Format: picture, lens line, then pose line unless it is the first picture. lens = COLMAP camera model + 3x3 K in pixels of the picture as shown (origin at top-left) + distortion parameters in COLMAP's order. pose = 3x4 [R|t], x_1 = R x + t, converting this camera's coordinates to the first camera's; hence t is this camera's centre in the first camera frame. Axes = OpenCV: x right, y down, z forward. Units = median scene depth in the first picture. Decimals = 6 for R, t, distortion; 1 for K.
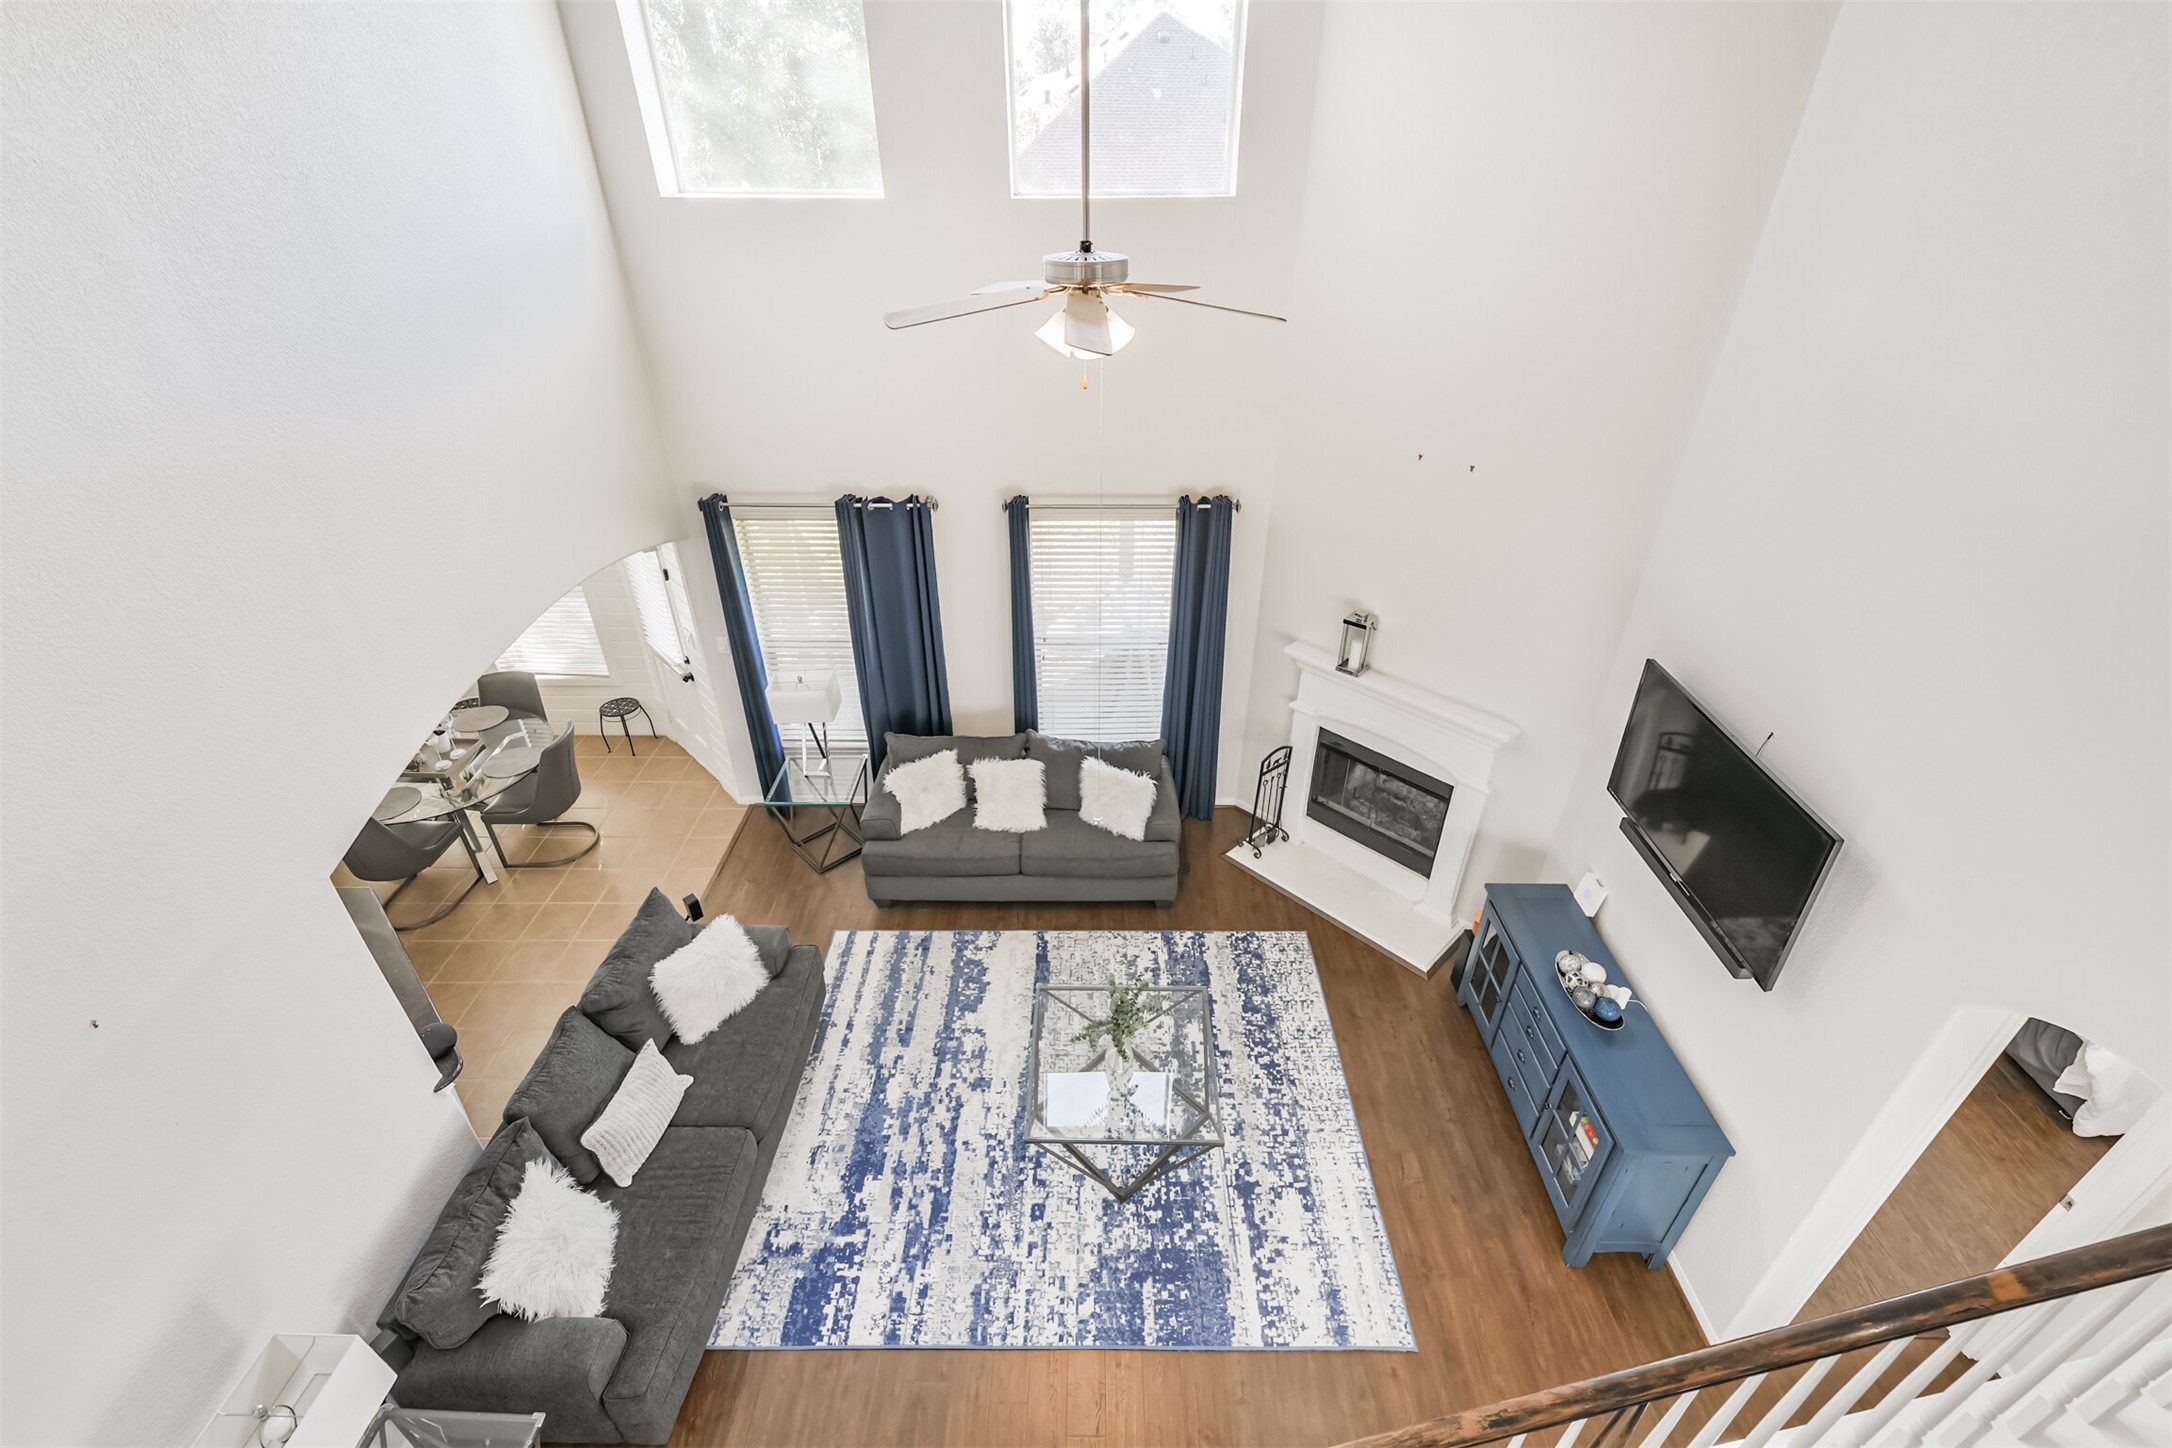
lens RADIAL K [[926.2, 0, 1090.2], [0, 926.2, 731.3], [0, 0, 1]] dist [0.020320, -0.004500]
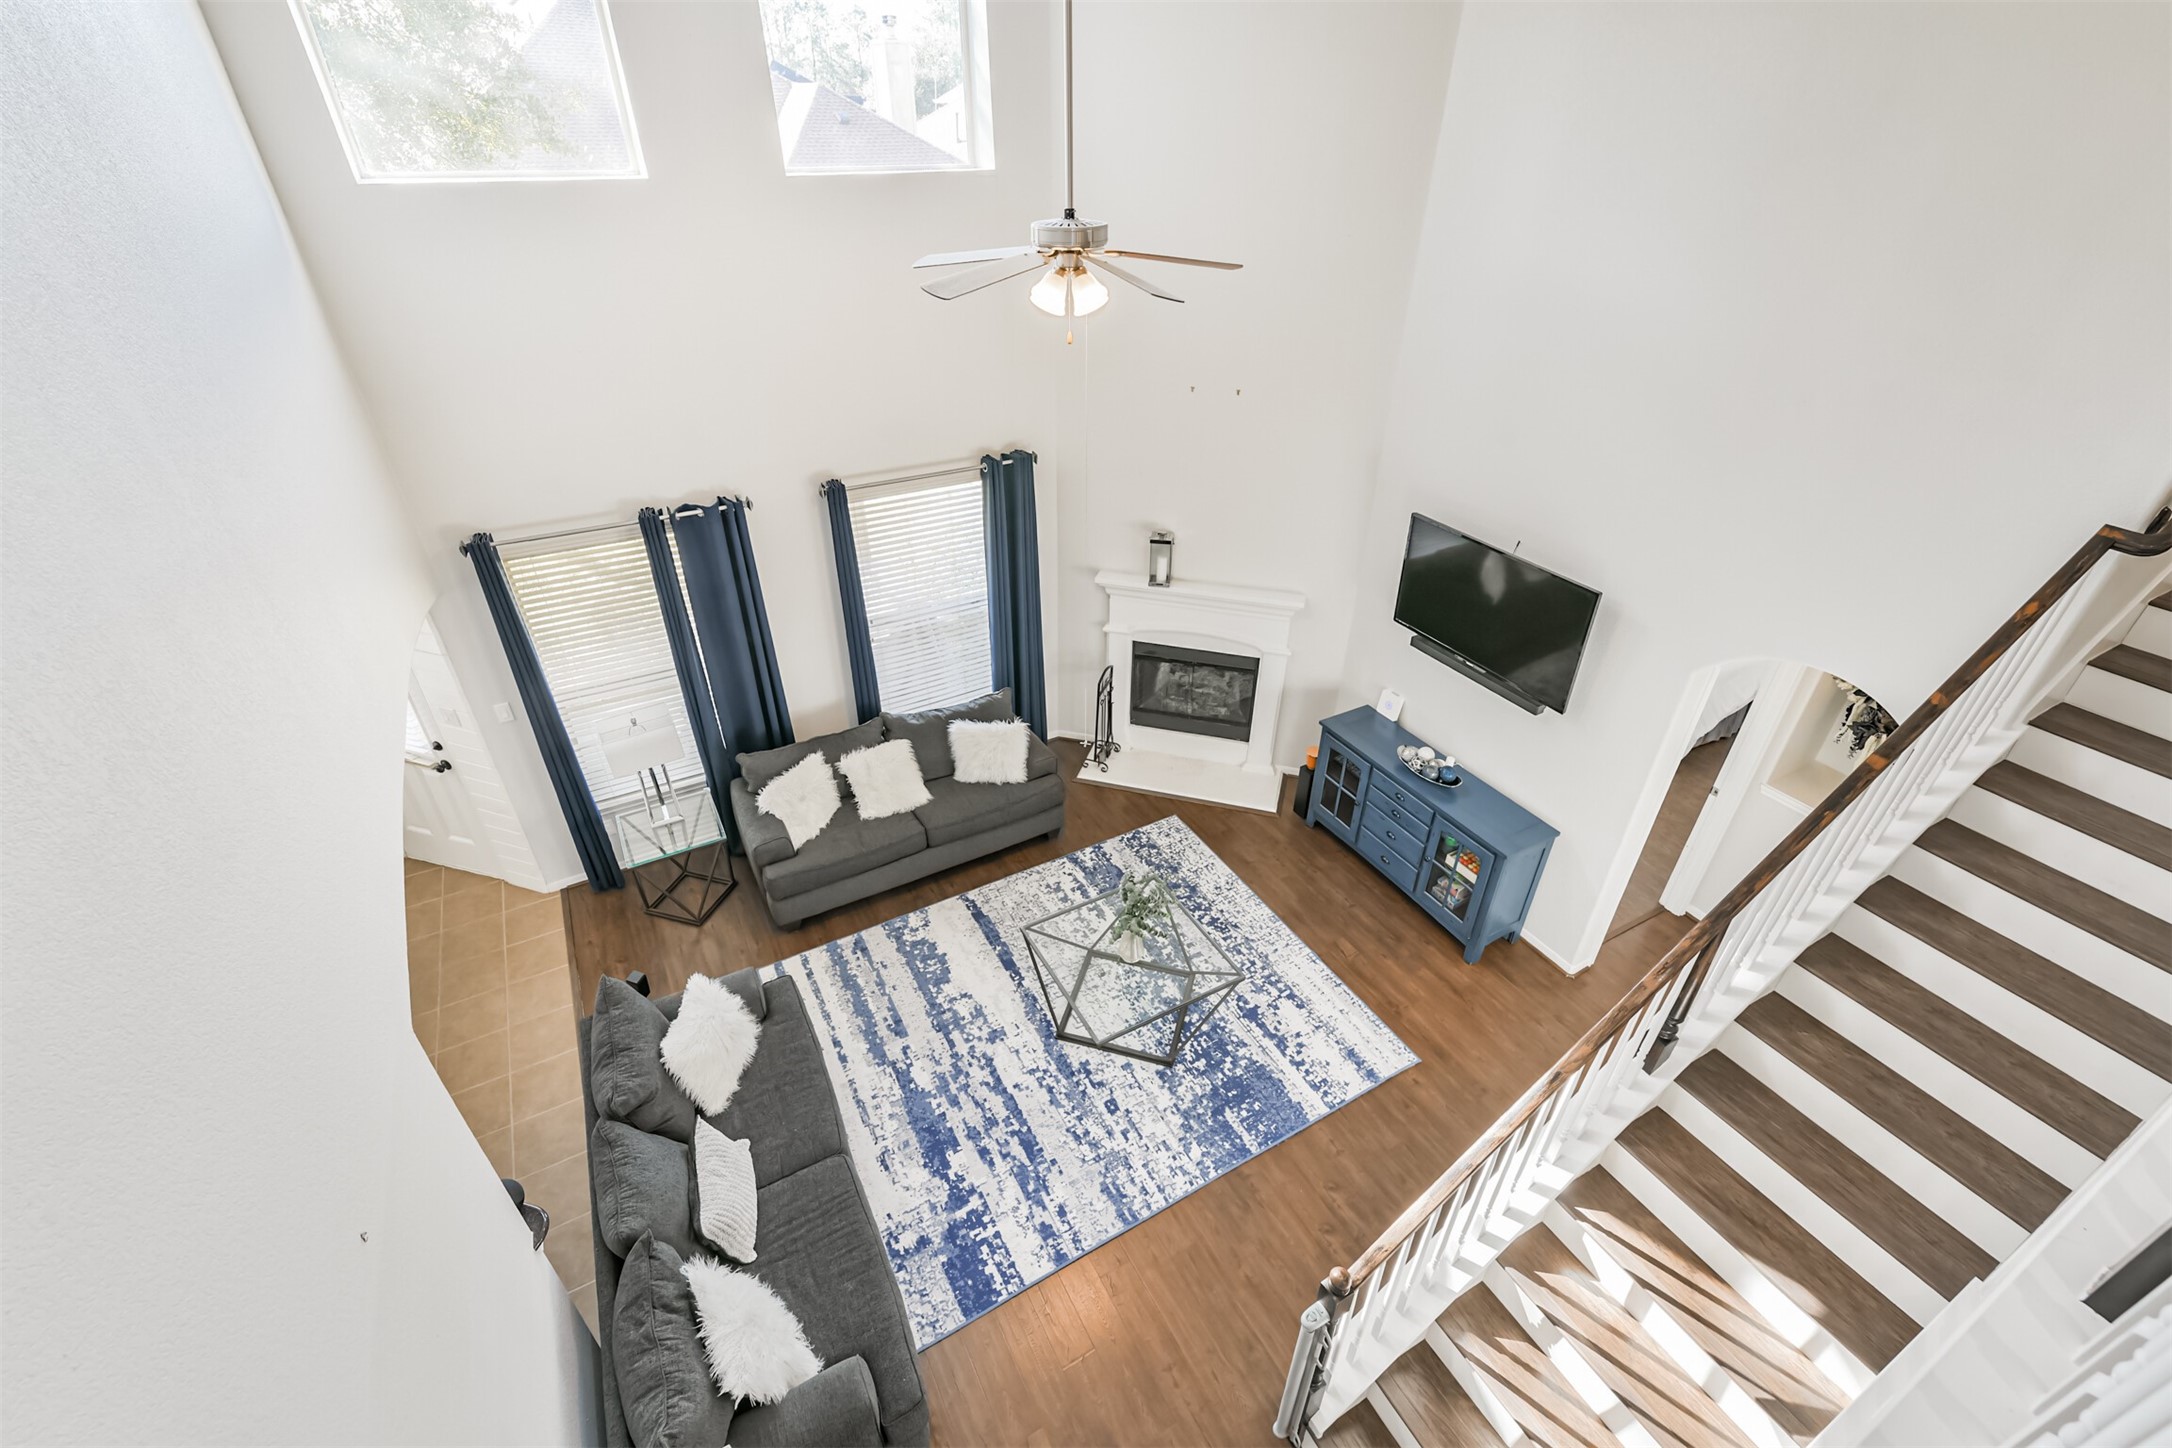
lens RADIAL K [[926.2, 0, 1090.2], [0, 926.2, 731.3], [0, 0, 1]] dist [0.020320, -0.004500]
pose [[0.868283, -0.270920, 0.415557, -0.345273], [0.263074, 0.961675, 0.077279, -0.000619], [-0.420568, 0.042222, 0.906278, -0.001077]]
